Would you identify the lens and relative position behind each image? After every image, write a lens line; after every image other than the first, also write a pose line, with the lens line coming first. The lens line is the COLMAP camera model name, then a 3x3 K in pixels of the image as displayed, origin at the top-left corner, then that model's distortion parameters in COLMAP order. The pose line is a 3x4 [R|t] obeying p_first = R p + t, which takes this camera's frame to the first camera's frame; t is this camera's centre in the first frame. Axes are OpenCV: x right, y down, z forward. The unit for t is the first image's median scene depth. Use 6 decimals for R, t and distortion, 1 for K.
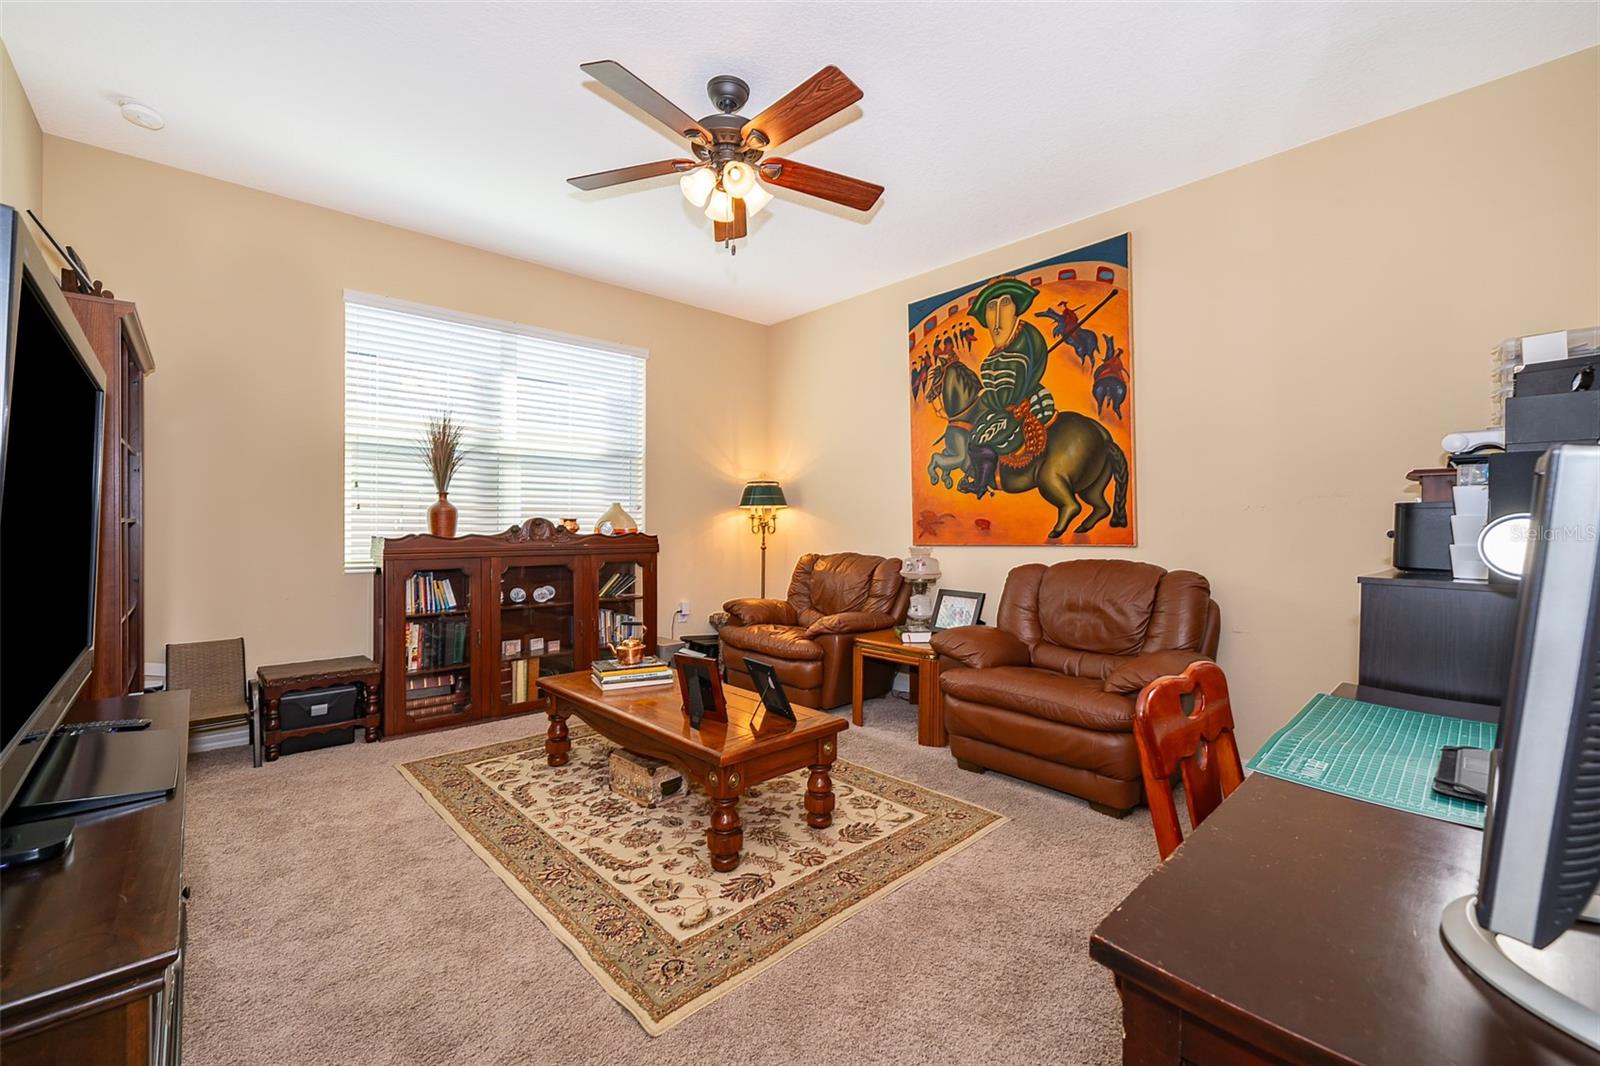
lens RADIAL K [[662.2, 0, 799.4], [0, 662.2, 526.7], [0, 0, 1]] dist [-0.002106, -0.000254]
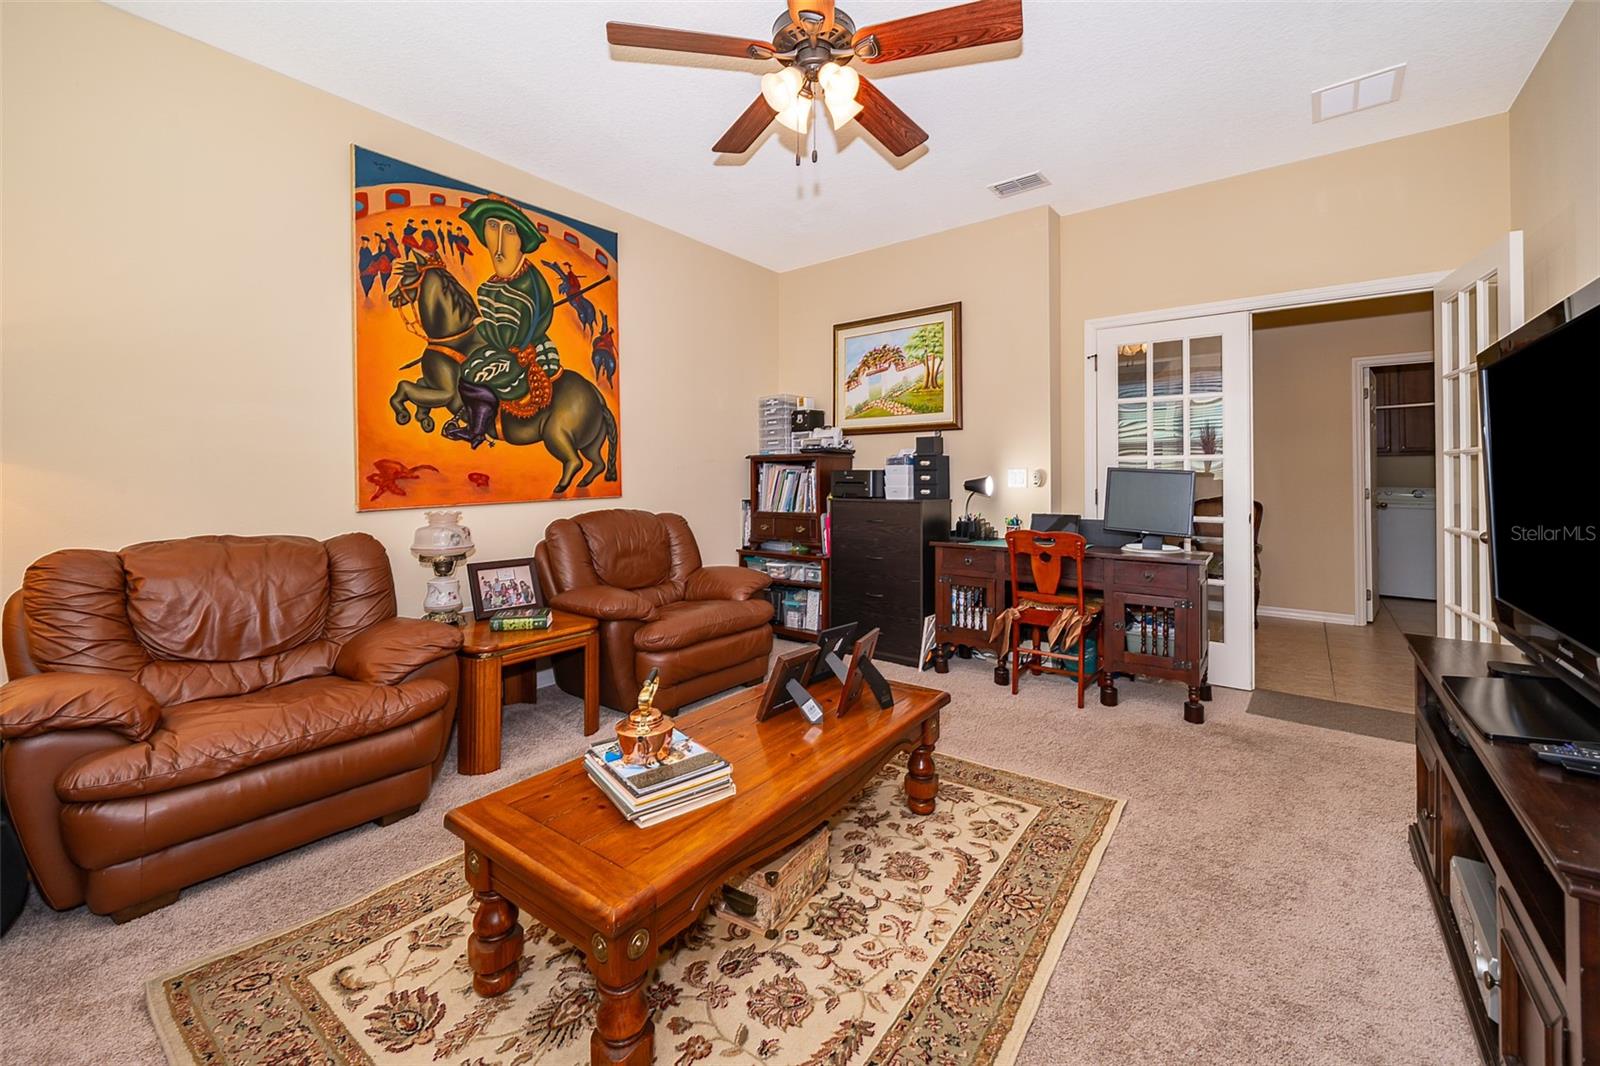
lens RADIAL K [[660.6, 0, 788.7], [0, 660.6, 467.1], [0, 0, 1]] dist [-0.004368, -0.000331]
pose [[-0.175998, 0.008507, 0.984354, -0.653668], [0.000688, 0.999963, -0.008519, -0.012644], [-0.984390, -0.000823, -0.175997, 0.820902]]
